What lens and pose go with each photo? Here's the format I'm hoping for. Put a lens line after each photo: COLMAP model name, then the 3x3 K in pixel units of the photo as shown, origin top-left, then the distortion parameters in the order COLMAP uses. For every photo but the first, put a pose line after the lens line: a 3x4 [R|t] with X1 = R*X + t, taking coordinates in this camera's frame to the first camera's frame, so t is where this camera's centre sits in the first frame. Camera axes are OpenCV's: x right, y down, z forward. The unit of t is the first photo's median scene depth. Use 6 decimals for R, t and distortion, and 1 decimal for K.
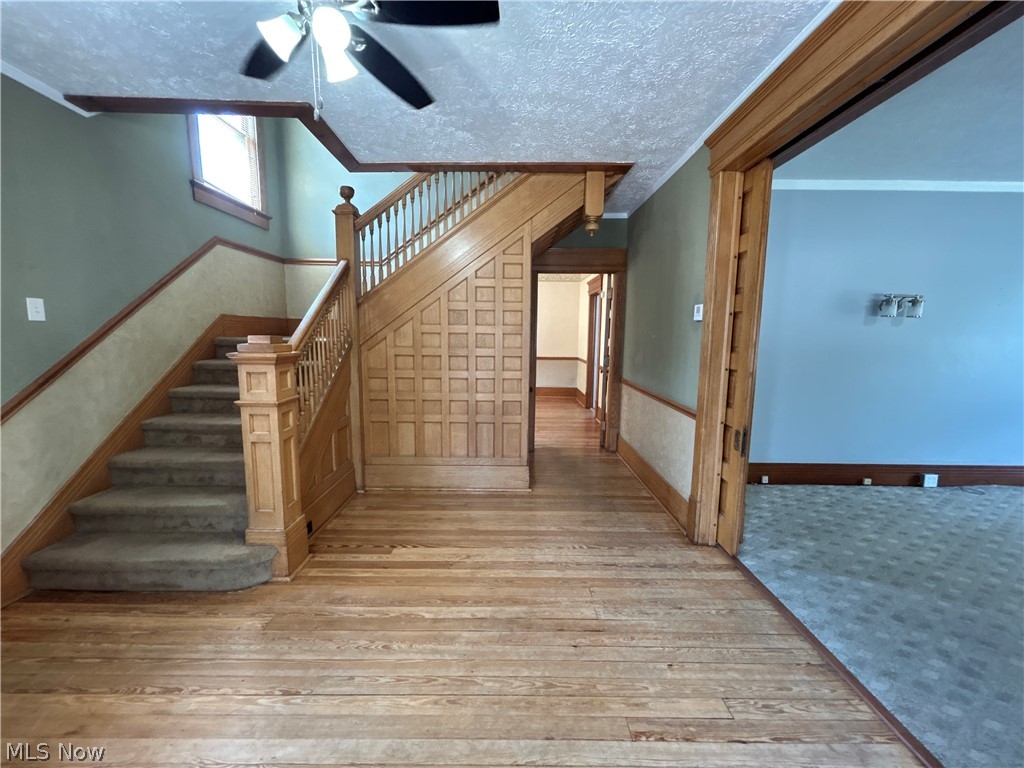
lens RADIAL K [[410.0, 0, 512.0], [0, 410.0, 384.0], [0, 0, 1]] dist [-0.001637, -0.000330]
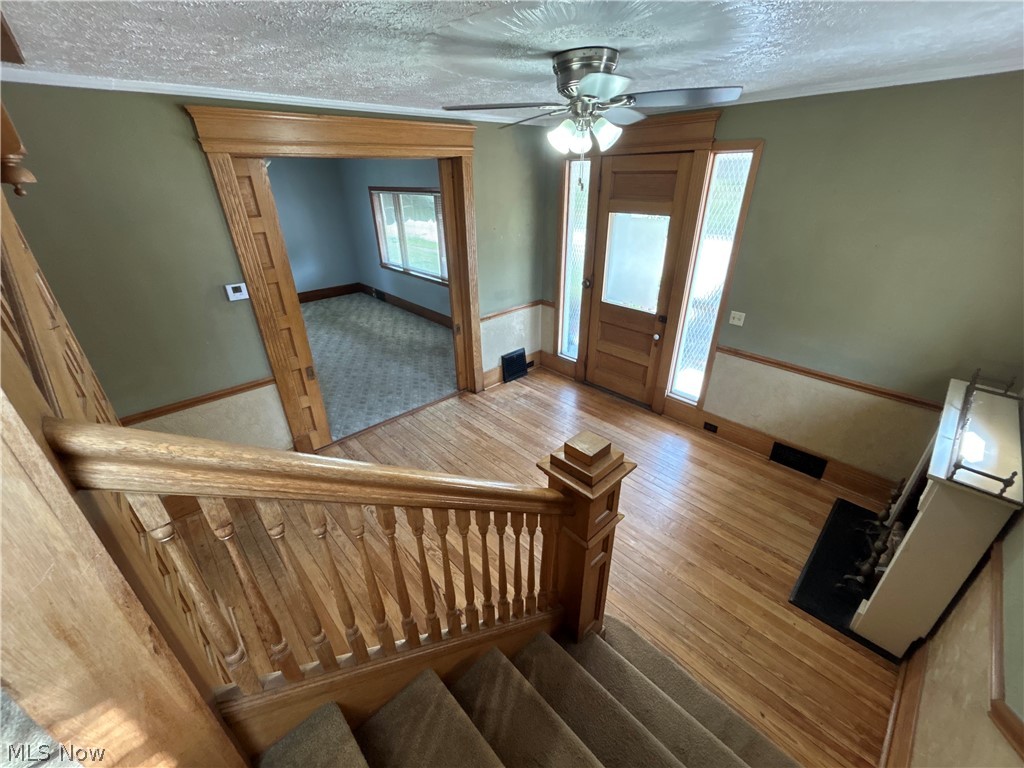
lens RADIAL K [[410.0, 0, 512.0], [0, 410.0, 384.0], [0, 0, 1]] dist [-0.001637, -0.000330]
pose [[-0.686221, -0.335595, 0.645350, -0.574333], [0.095892, 0.837729, 0.537601, -0.356446], [-0.721045, 0.430797, -0.542686, 0.891084]]
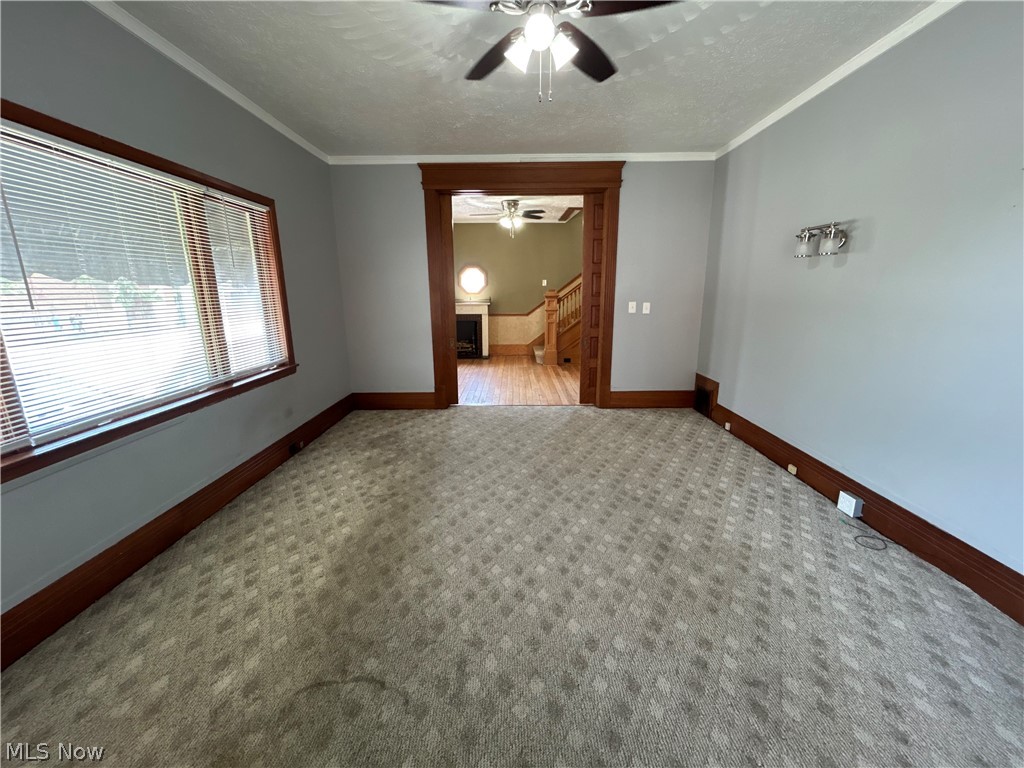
lens RADIAL K [[410.0, 0, 512.0], [0, 410.0, 384.0], [0, 0, 1]] dist [-0.001637, -0.000330]
pose [[-0.003247, 0.214303, -0.976762, 1.719313], [-0.119125, 0.969729, 0.213155, -0.028833], [0.992874, 0.117049, 0.022380, 0.450903]]
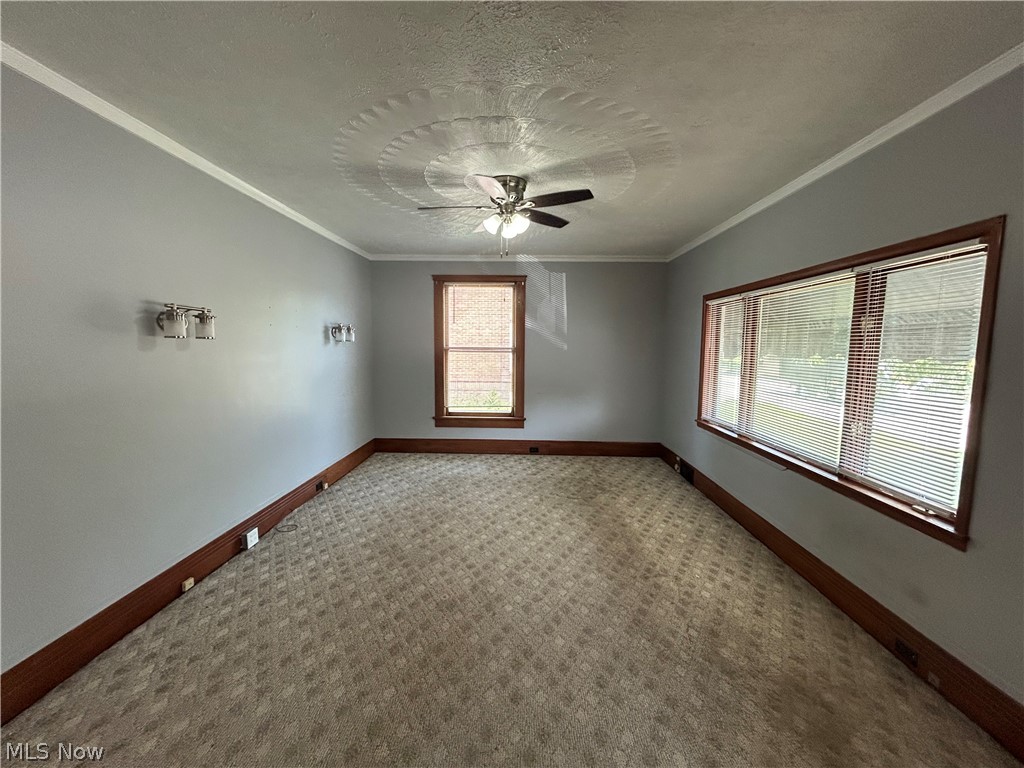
lens RADIAL K [[410.0, 0, 512.0], [0, 410.0, 384.0], [0, 0, 1]] dist [-0.001637, -0.000330]
pose [[0.023473, -0.109030, 0.993761, 0.273188], [0.118695, 0.987308, 0.105519, -0.095984], [-0.992653, 0.115478, 0.036117, 0.446120]]
